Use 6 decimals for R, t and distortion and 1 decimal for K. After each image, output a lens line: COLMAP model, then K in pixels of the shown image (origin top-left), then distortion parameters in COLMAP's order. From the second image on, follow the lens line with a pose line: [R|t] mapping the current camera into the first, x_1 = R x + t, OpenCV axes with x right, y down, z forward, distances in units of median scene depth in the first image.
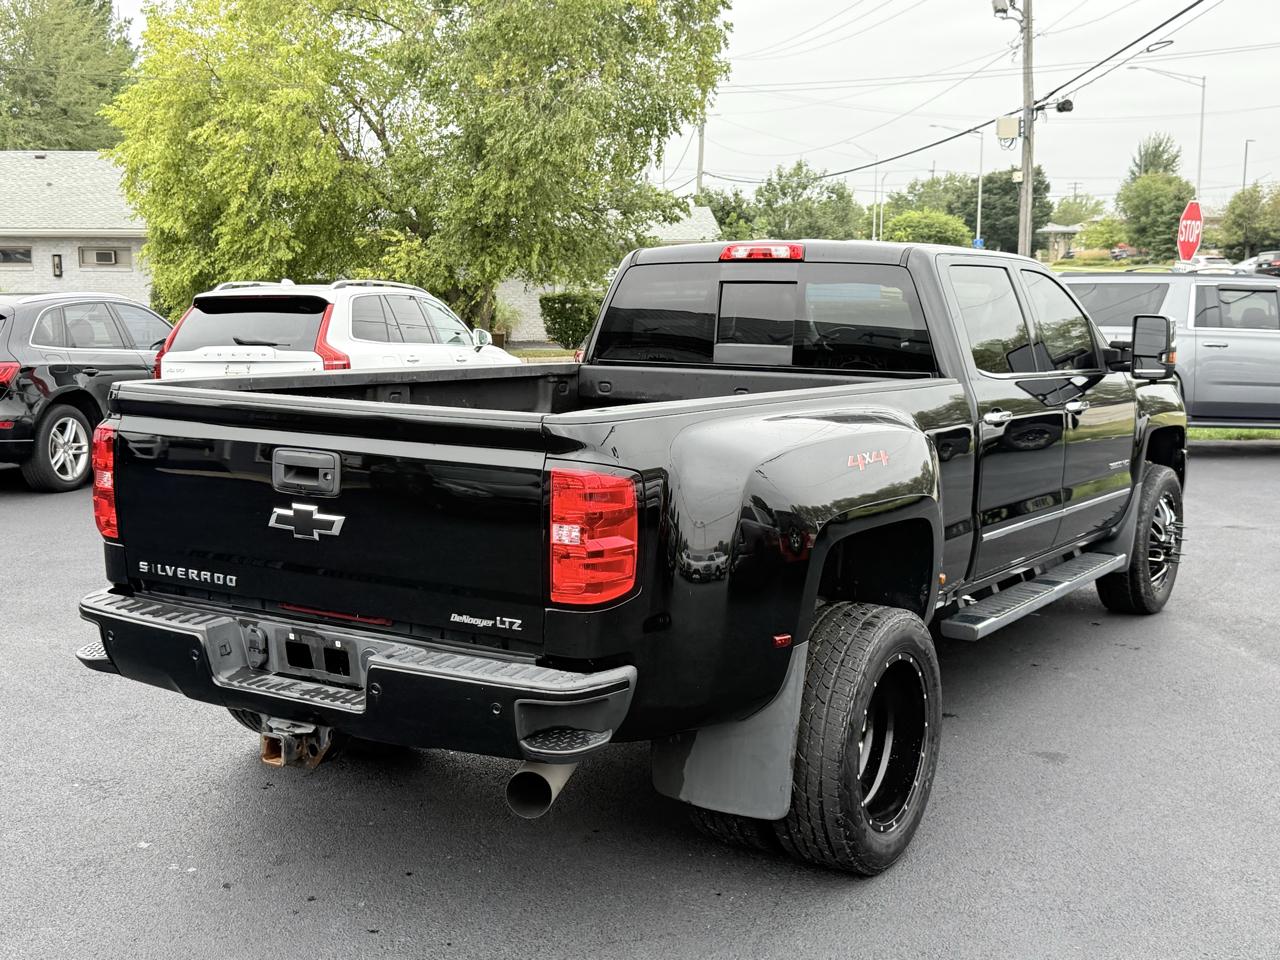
lens RADIAL K [[1563.2, 0, 638.6], [0, 1563.2, 484.7], [0, 0, 1]] dist [0.196965, -0.441663]
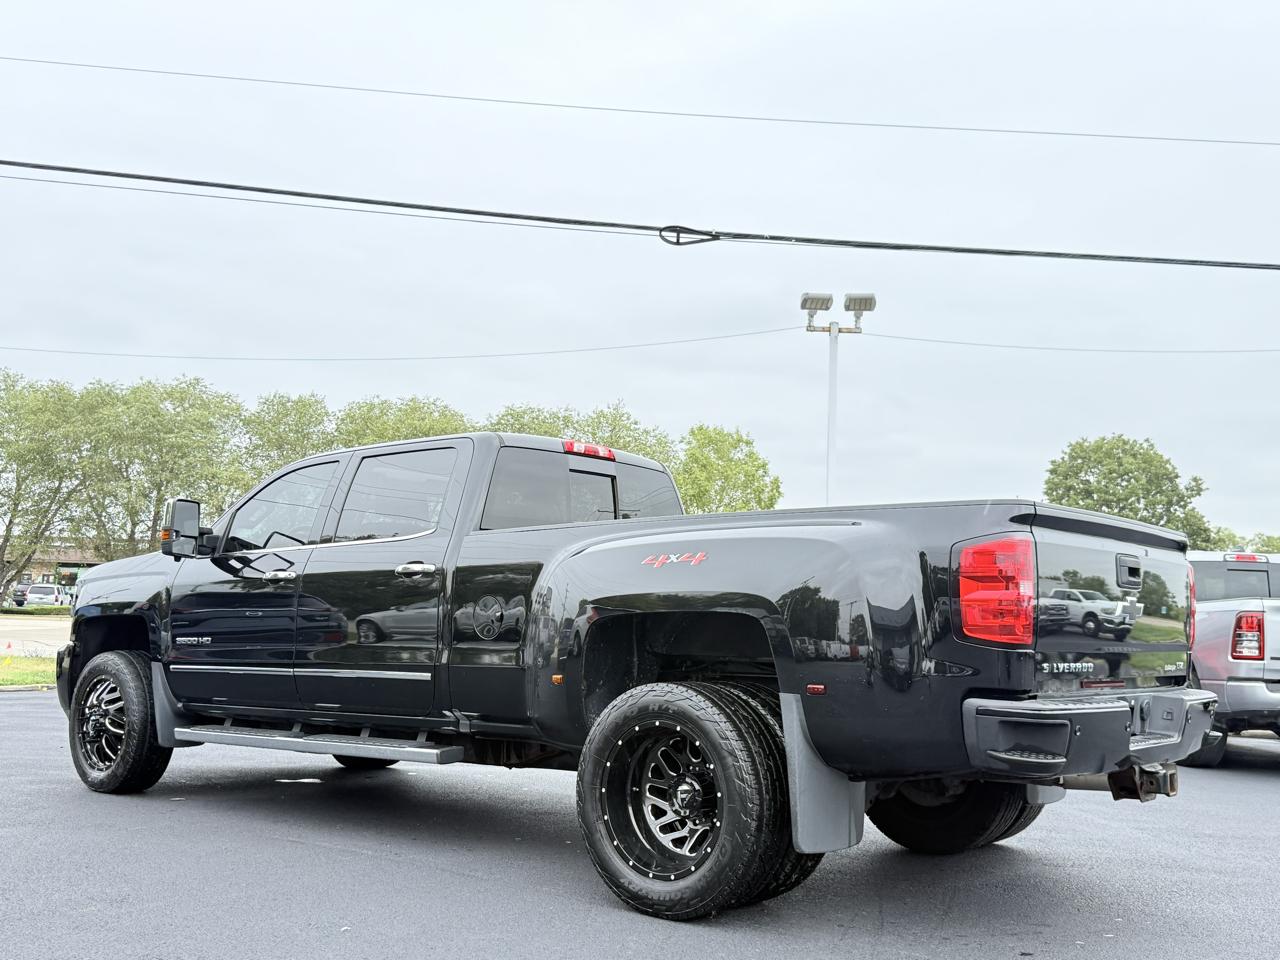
lens RADIAL K [[1288.3, 0, 632.6], [0, 1288.3, 480.0], [0, 0, 1]] dist [0.193113, -0.373897]
pose [[0.124035, 0.101231, 0.987101, -0.947904], [0.113917, 0.986753, -0.115509, -0.003029], [-0.985717, 0.126774, 0.110860, 0.882511]]
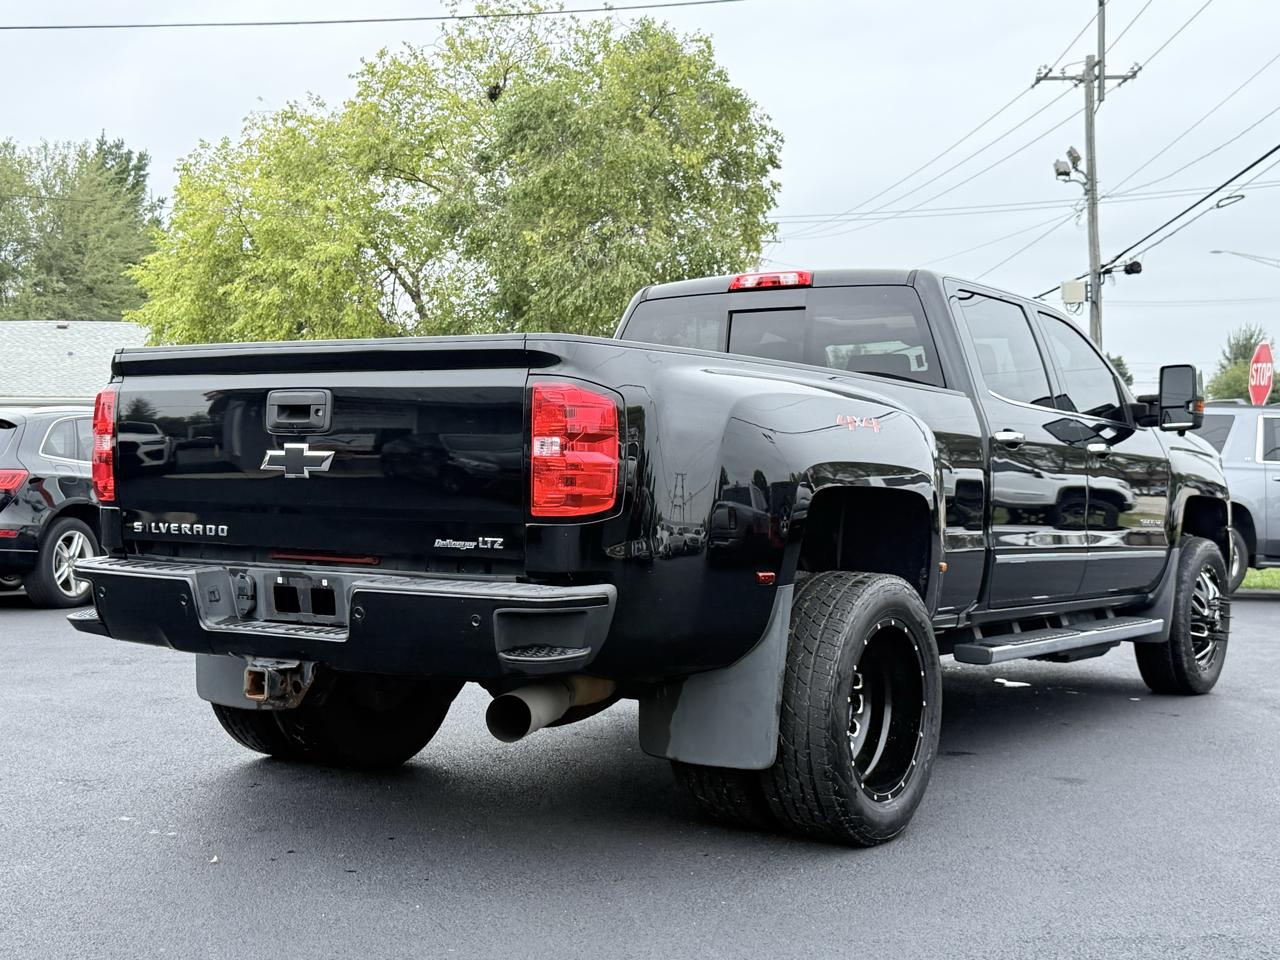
lens RADIAL K [[1700.2, 0, 640.0], [0, 1700.2, 480.0], [0, 0, 1]] dist [0.190741, -0.382940]
pose [[0.999522, 0.004934, -0.030512, 0.030191], [-0.008885, 0.991376, -0.130745, 0.123089], [0.029604, 0.130954, 0.990946, -0.059180]]
